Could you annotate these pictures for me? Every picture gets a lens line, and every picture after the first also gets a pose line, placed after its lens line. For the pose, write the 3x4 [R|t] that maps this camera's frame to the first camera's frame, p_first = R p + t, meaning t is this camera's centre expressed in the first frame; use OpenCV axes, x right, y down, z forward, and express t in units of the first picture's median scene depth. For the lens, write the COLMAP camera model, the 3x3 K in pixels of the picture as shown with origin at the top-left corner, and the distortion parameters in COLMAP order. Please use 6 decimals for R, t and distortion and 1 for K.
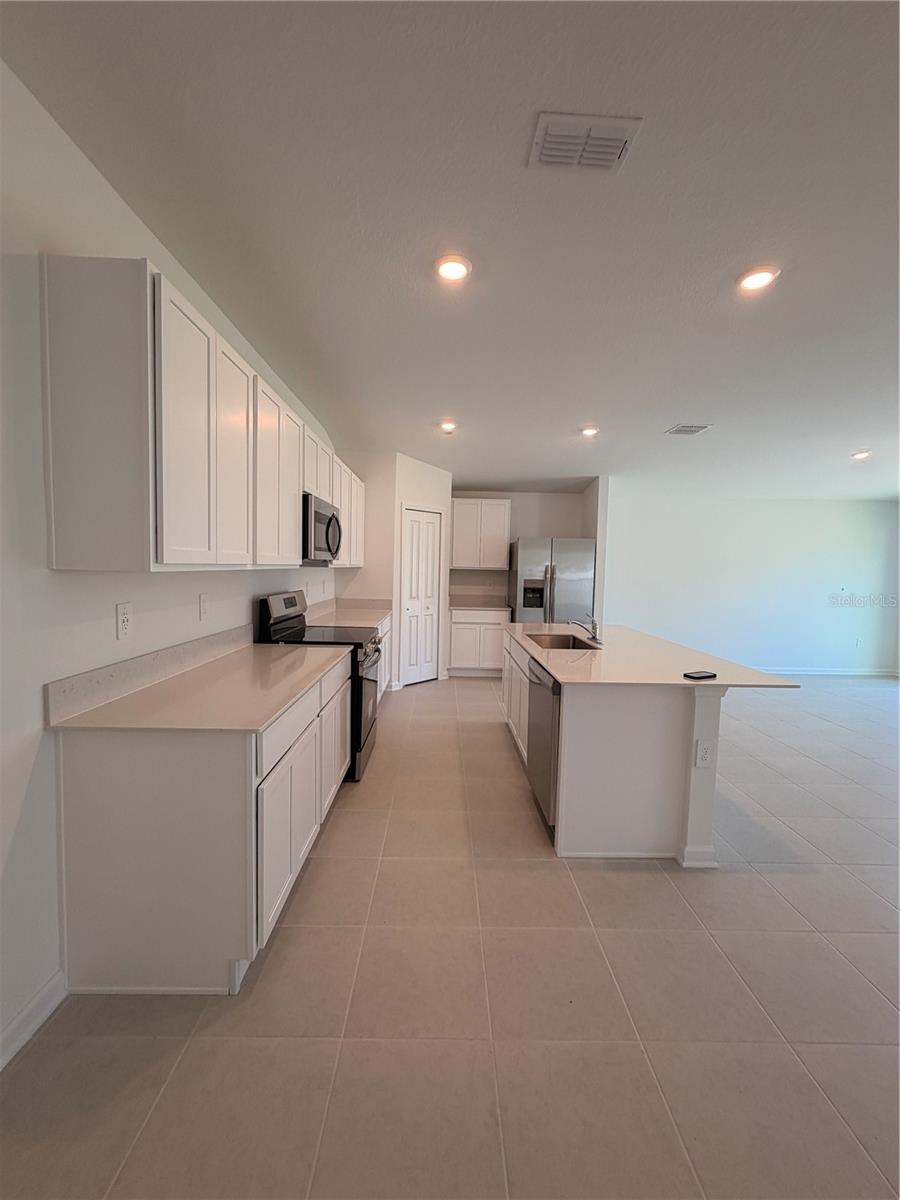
lens RADIAL K [[476.2, 0, 450.0], [0, 476.2, 600.0], [0, 0, 1]] dist [-0.001119, -0.000109]
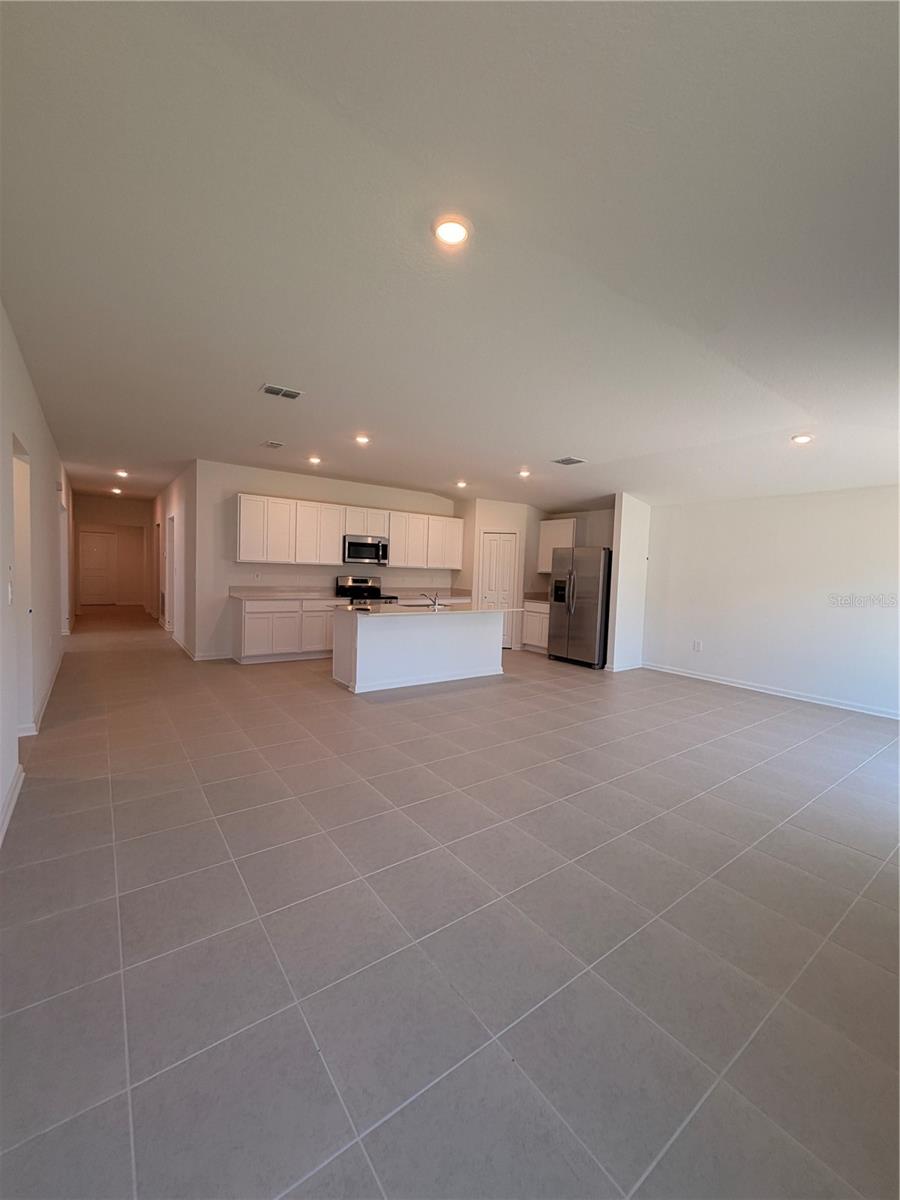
lens RADIAL K [[476.2, 0, 450.0], [0, 476.2, 600.0], [0, 0, 1]] dist [-0.001119, -0.000109]
pose [[0.575791, 0.051656, -0.815964, 1.109431], [-0.080920, 0.996703, 0.005997, 0.028824], [0.813583, 0.062574, 0.578072, 0.016553]]
